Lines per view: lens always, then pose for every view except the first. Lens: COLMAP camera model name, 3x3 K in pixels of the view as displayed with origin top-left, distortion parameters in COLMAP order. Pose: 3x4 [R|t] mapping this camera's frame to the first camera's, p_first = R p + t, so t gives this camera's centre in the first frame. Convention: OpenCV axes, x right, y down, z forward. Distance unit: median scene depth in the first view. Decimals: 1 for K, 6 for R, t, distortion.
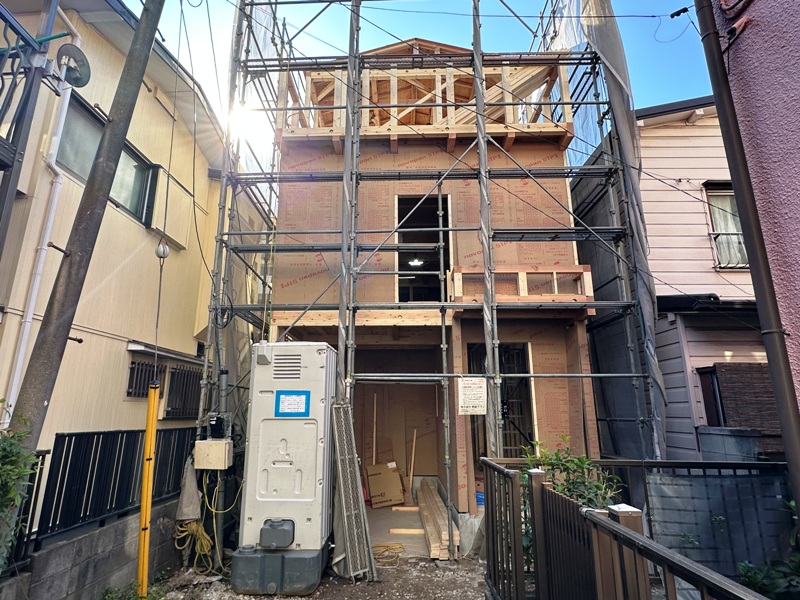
lens RADIAL K [[439.2, 0, 397.0], [0, 439.2, 300.3], [0, 0, 1]] dist [-0.001400, -0.000310]
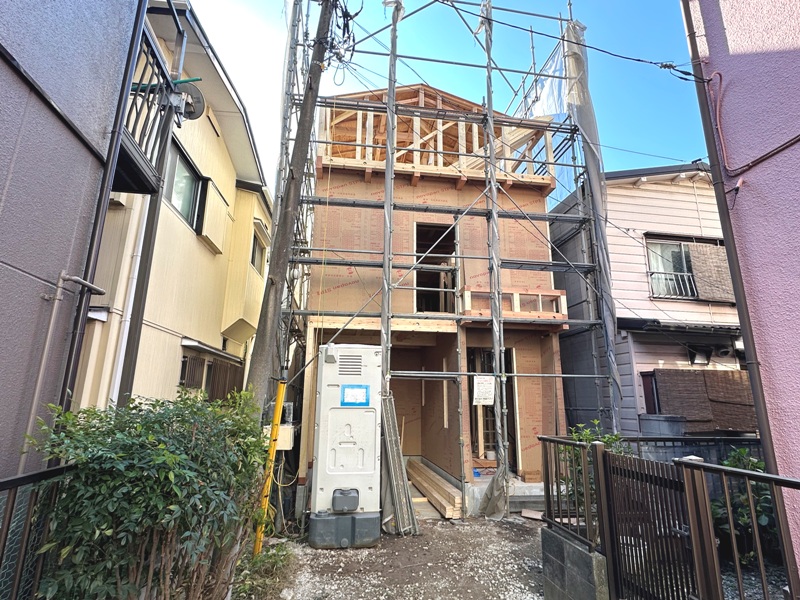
lens RADIAL K [[414.7, 0, 400.3], [0, 414.7, 299.5], [0, 0, 1]] dist [0.000569, -0.000167]
pose [[0.983443, 0.049193, 0.174412, -0.258836], [-0.050875, 0.998692, 0.005185, -0.035238], [-0.173928, -0.013973, 0.984659, -0.126735]]
